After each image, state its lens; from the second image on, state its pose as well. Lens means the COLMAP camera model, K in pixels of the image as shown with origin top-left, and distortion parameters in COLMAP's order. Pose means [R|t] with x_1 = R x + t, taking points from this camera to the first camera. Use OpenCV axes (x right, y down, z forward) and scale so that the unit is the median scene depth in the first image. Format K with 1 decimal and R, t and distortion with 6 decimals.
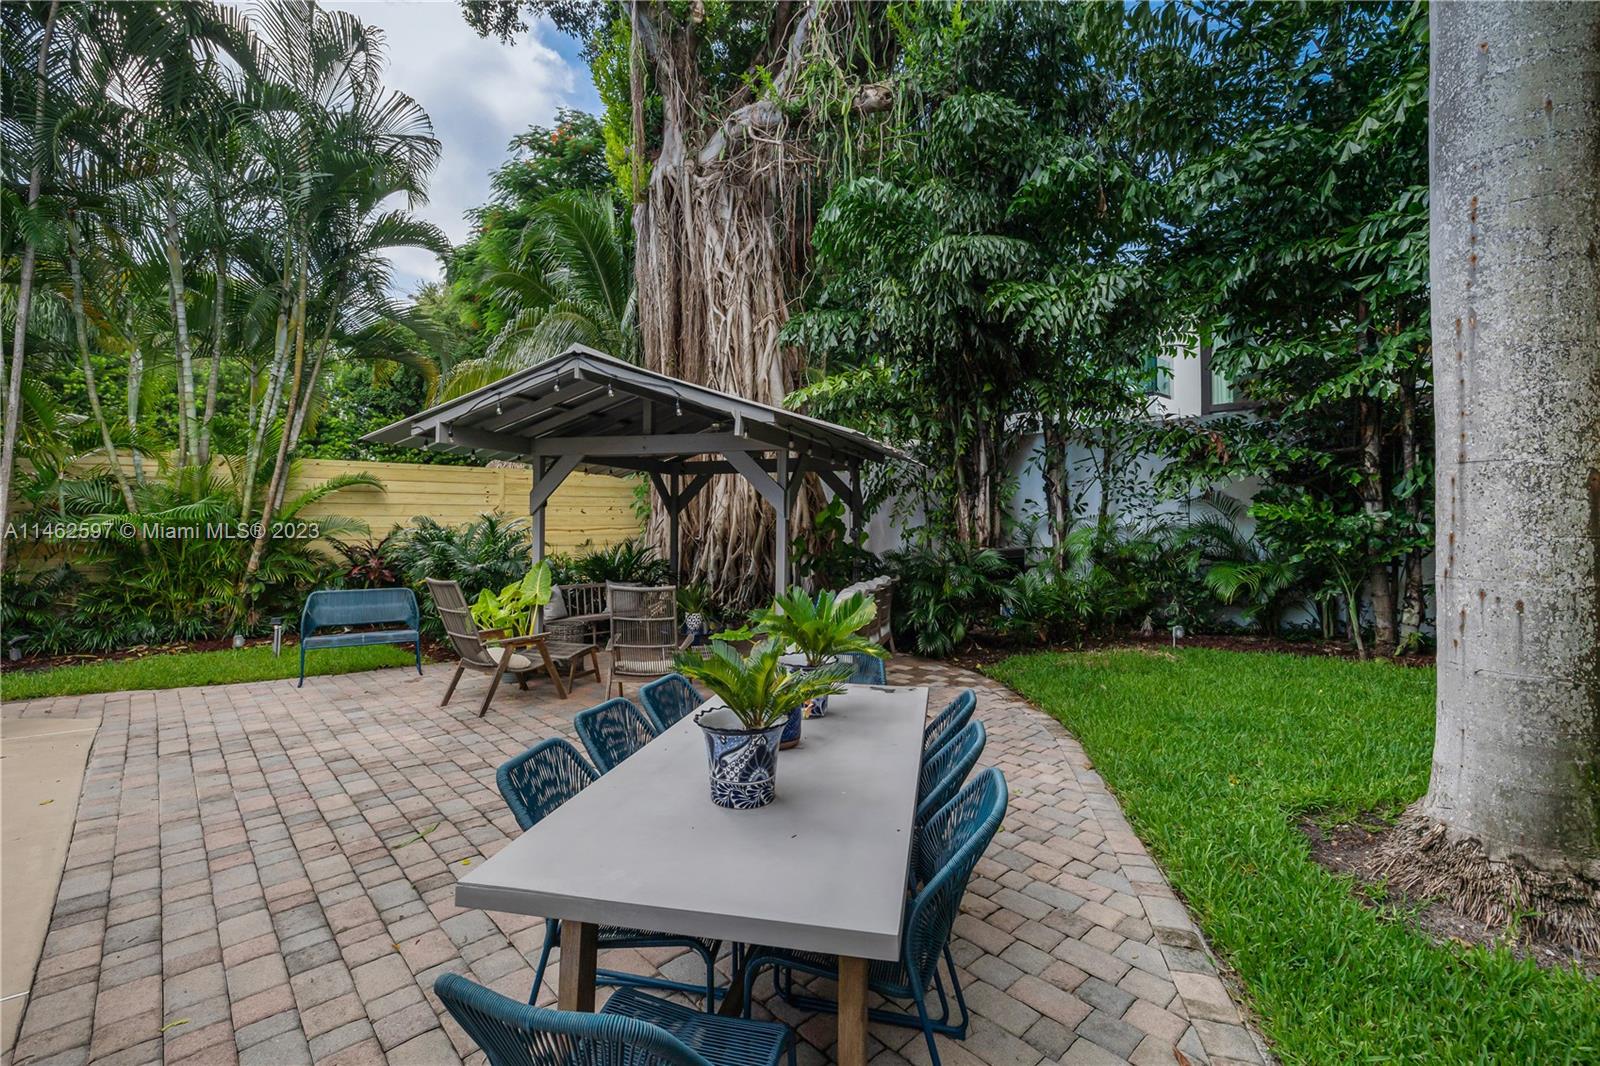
lens RADIAL K [[677.9, 0, 802.0], [0, 677.9, 530.2], [0, 0, 1]] dist [0.007314, -0.001344]
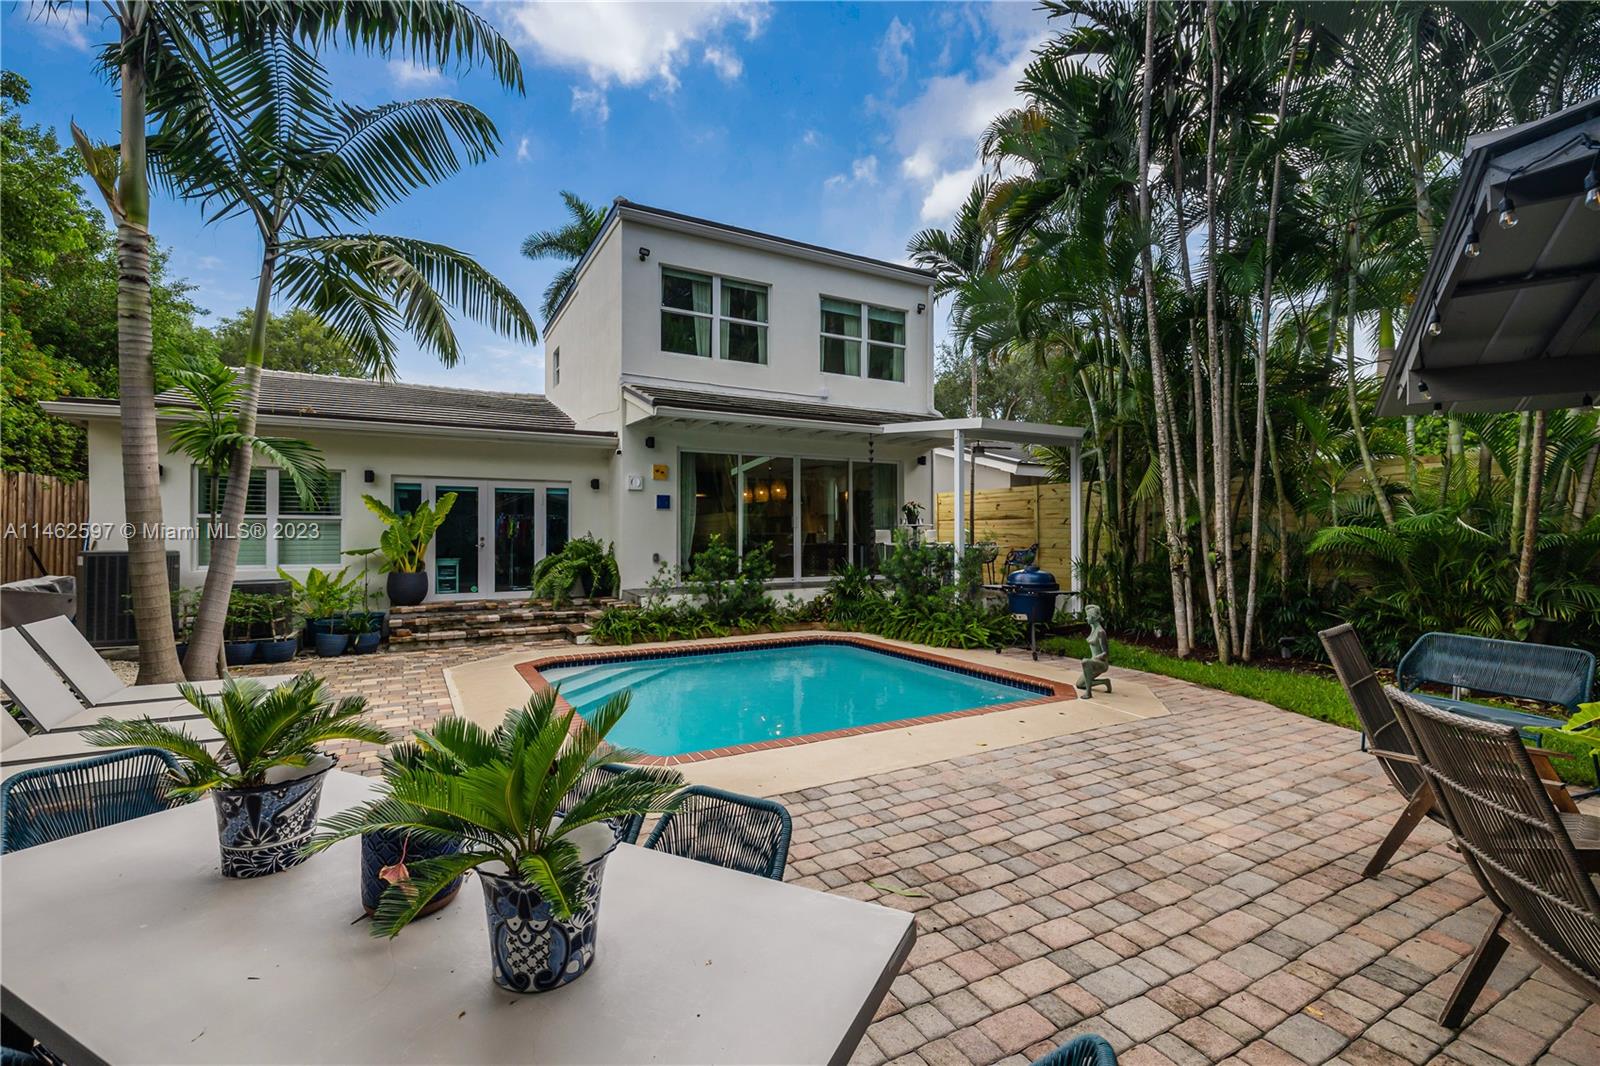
lens RADIAL K [[677.9, 0, 799.6], [0, 677.9, 531.8], [0, 0, 1]] dist [0.007314, -0.001344]
pose [[-0.249887, -0.008094, -0.968241, 0.308967], [-0.004241, 0.999965, -0.007264, -0.019087], [0.968266, 0.002291, -0.249912, 0.976369]]
